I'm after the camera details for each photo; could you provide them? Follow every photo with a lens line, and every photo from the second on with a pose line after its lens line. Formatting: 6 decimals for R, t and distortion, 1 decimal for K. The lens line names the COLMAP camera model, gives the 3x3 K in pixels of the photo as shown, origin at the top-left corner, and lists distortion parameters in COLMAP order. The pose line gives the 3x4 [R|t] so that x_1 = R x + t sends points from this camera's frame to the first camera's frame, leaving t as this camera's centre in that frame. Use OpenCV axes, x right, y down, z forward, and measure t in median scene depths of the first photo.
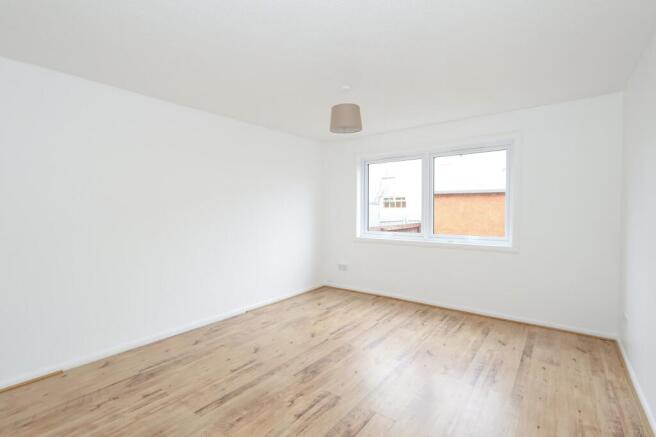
lens RADIAL K [[319.9, 0, 327.5], [0, 319.9, 216.4], [0, 0, 1]] dist [0.000002, -0.000111]
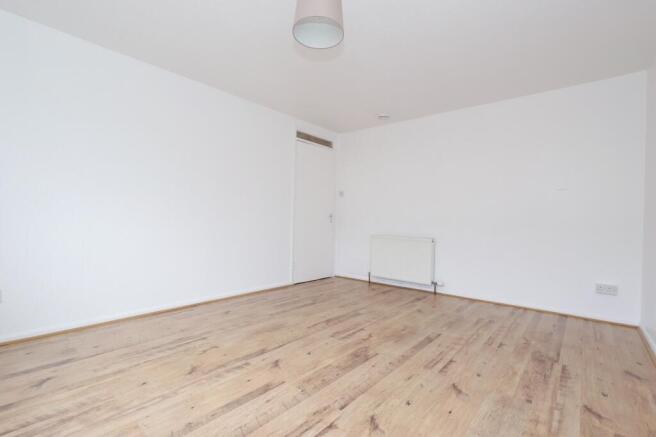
lens RADIAL K [[328.8, 0, 328.4], [0, 328.8, 218.3], [0, 0, 1]] dist [0.001140, 0.000040]
pose [[-0.999157, -0.016852, 0.037447, 0.007938], [-0.016225, 0.999724, 0.016964, 0.095200], [-0.037723, 0.016342, -0.999155, 1.914005]]
